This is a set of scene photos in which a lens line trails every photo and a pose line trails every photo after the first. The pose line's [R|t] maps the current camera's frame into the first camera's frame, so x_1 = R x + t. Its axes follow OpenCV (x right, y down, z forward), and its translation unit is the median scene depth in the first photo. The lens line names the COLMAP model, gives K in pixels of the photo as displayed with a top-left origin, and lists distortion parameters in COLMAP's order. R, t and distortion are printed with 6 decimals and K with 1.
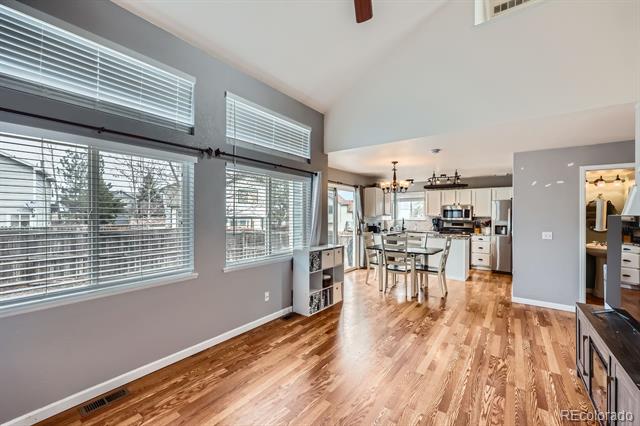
lens RADIAL K [[259.9, 0, 320.0], [0, 259.9, 213.0], [0, 0, 1]] dist [0.000113, 0.000011]
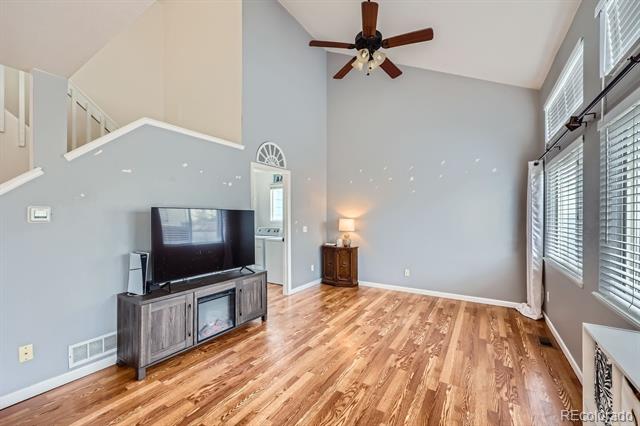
lens RADIAL K [[262.8, 0, 320.4], [0, 262.8, 216.8], [0, 0, 1]] dist [-0.000700, -0.000005]
pose [[-0.996414, -0.003820, -0.084530, 0.325534], [-0.003648, 0.999991, -0.002186, 0.034714], [0.084538, -0.001870, -0.996419, 1.478143]]
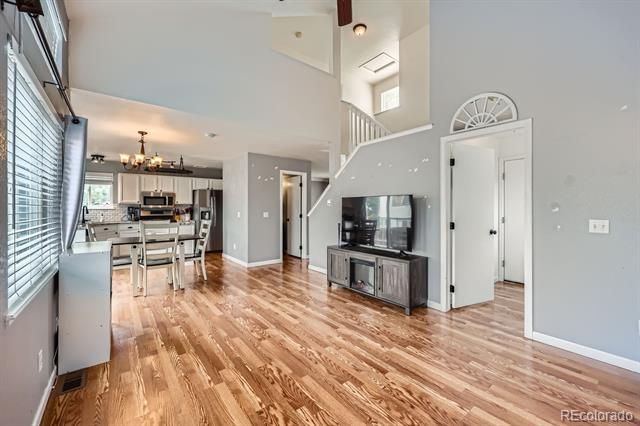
lens RADIAL K [[261.8, 0, 321.3], [0, 261.8, 205.8], [0, 0, 1]] dist [-0.001830, -0.000079]
pose [[0.252001, 0.001775, 0.967725, -0.583149], [-0.000141, 0.999998, -0.001798, 0.051959], [-0.967727, 0.000316, 0.252001, 0.439683]]
